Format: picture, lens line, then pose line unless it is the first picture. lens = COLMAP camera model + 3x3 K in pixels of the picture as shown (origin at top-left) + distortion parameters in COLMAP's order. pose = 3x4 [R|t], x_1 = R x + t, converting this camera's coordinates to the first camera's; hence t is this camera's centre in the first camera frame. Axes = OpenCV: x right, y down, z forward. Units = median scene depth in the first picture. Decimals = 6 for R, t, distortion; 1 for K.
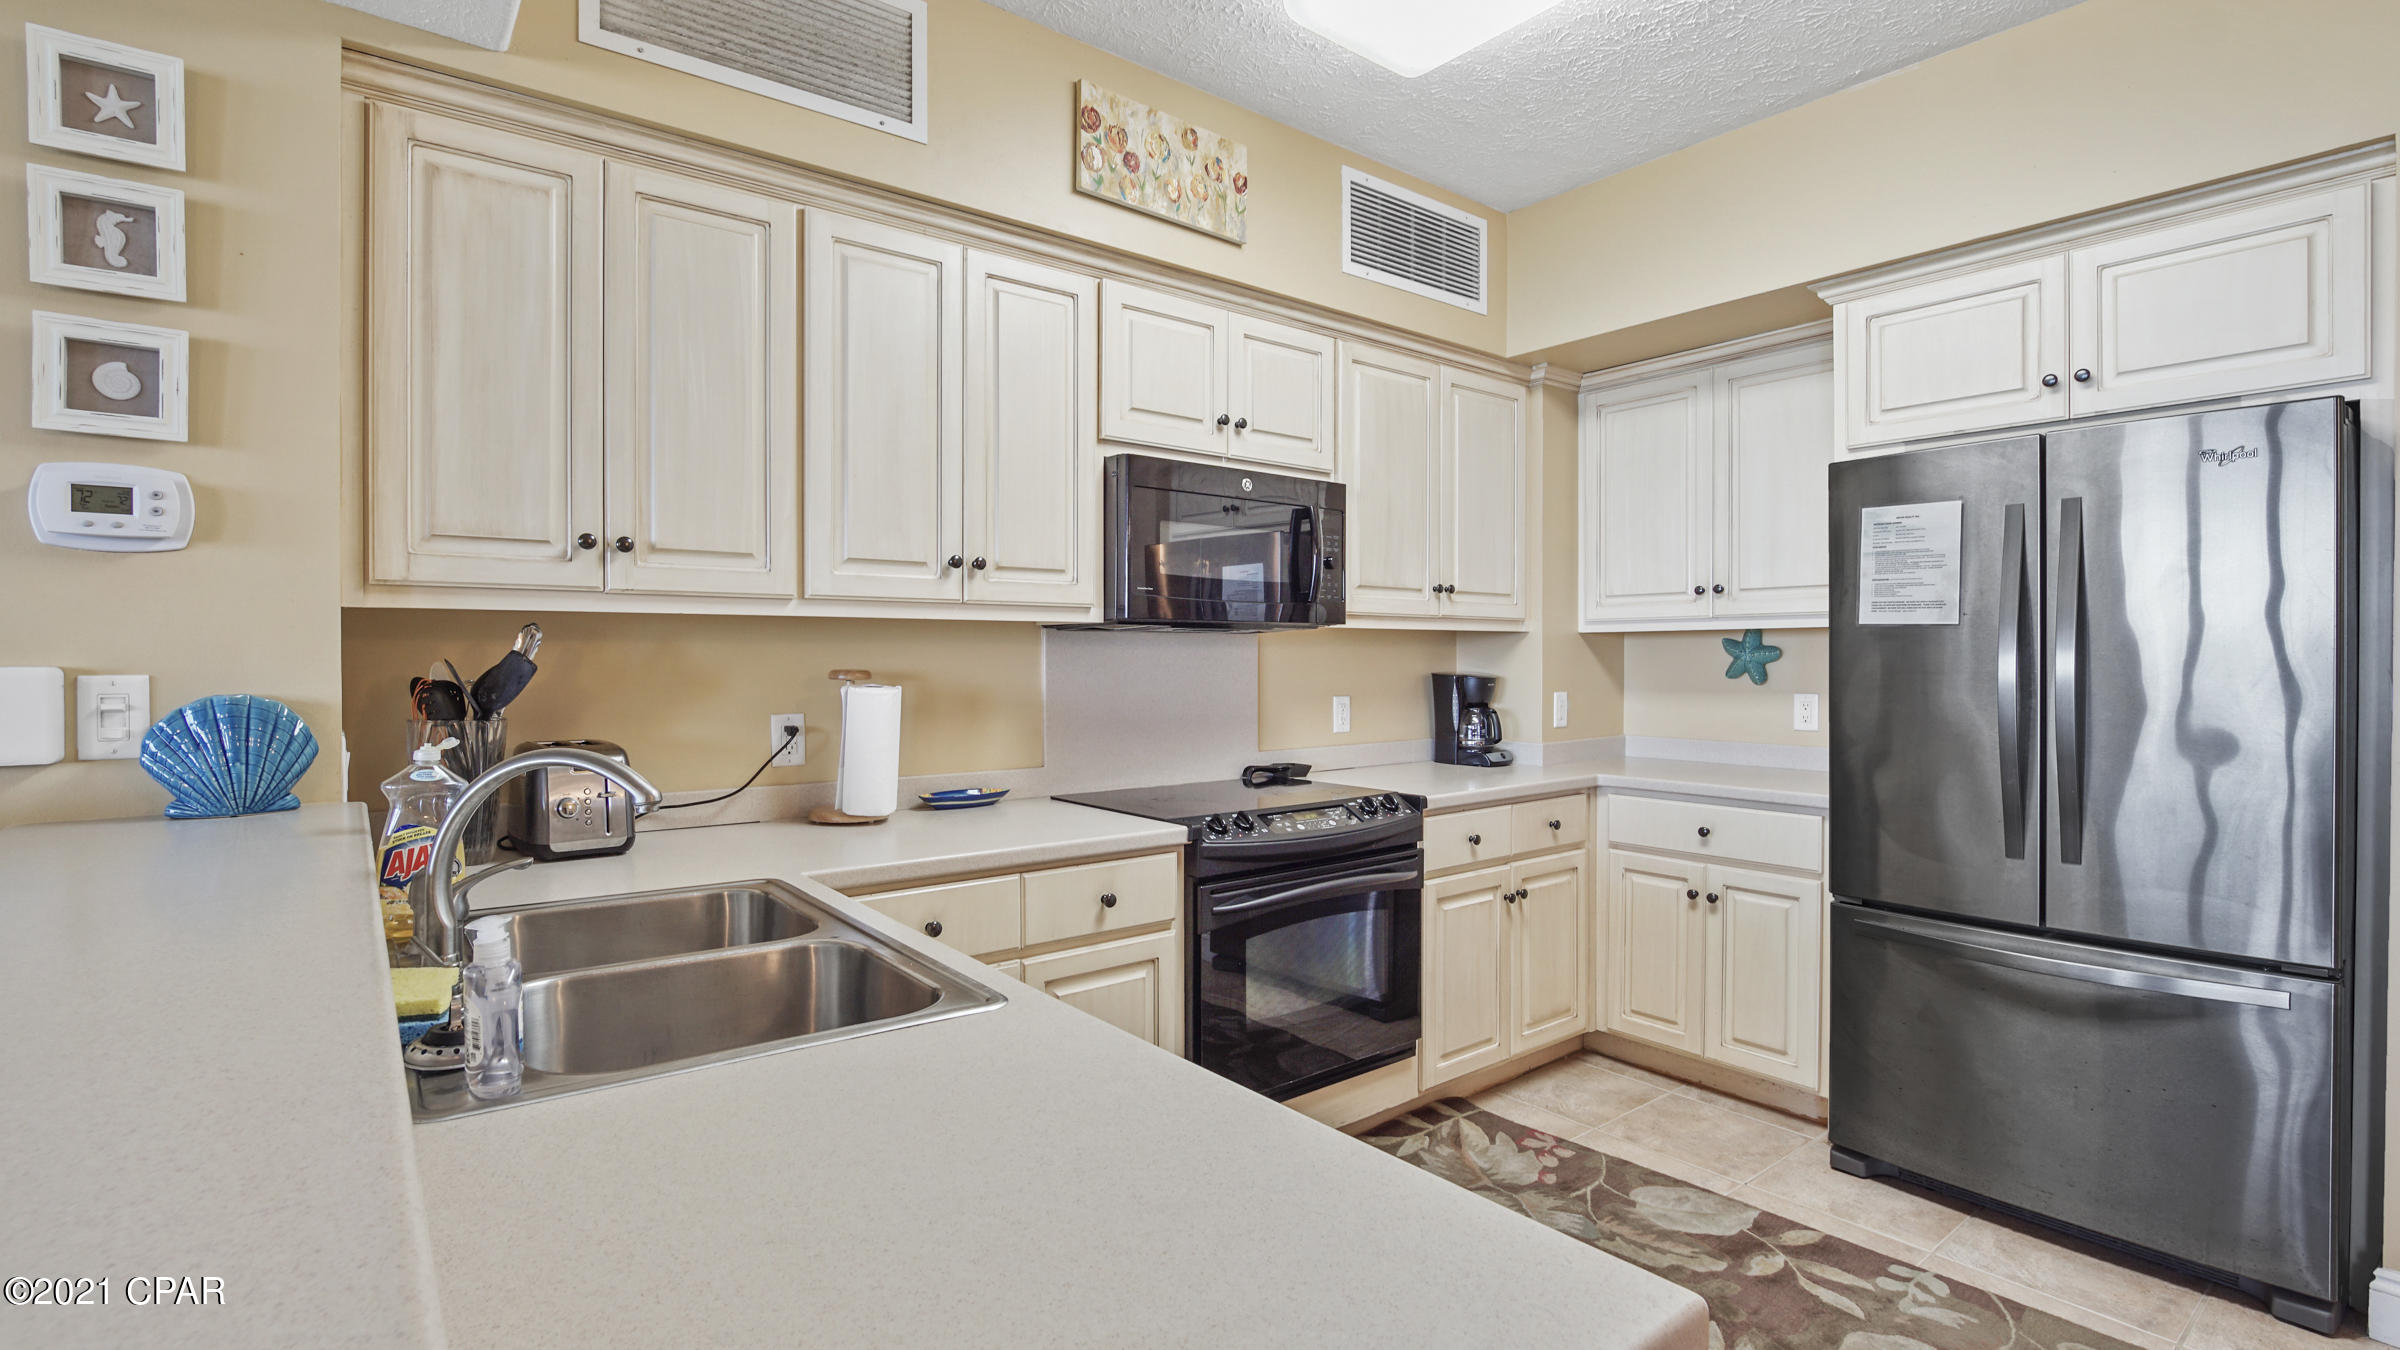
lens RADIAL K [[1094.7, 0, 1195.7], [0, 1094.7, 667.2], [0, 0, 1]] dist [-0.017112, -0.000446]
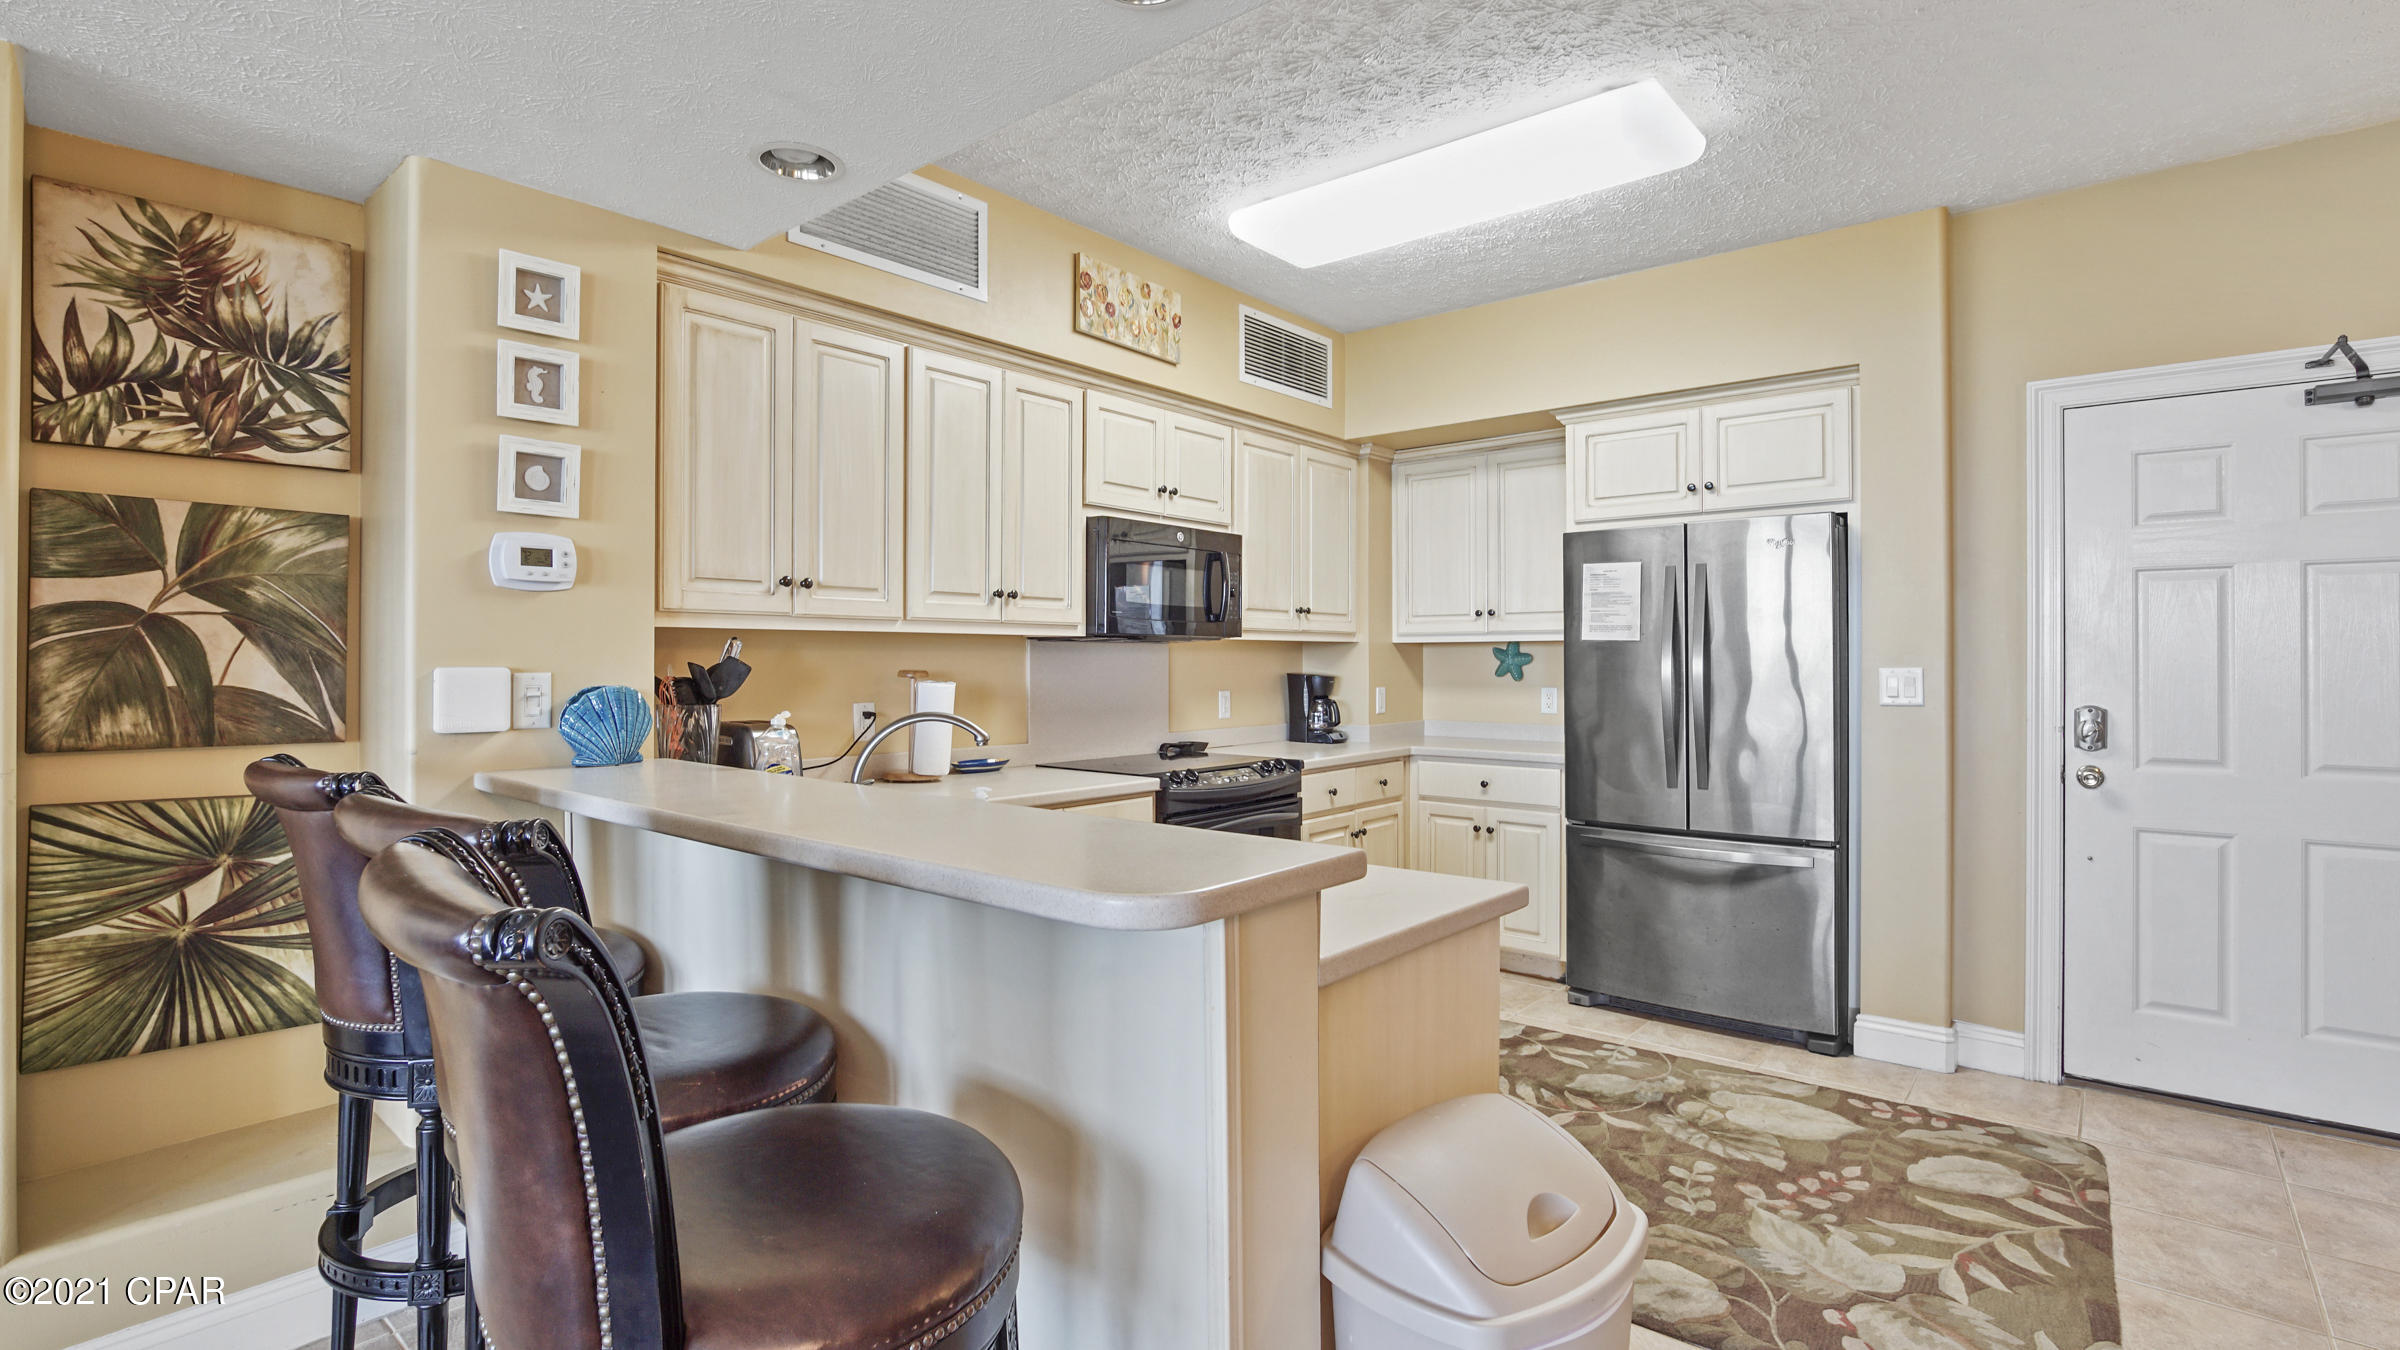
lens RADIAL K [[1110.6, 0, 1197.9], [0, 1110.6, 653.8], [0, 0, 1]] dist [-0.017557, 0.000253]
pose [[0.978388, 0.001921, 0.206766, -0.244440], [0.001273, 0.999882, -0.015313, 0.003420], [-0.206772, 0.015245, 0.978270, -0.418579]]
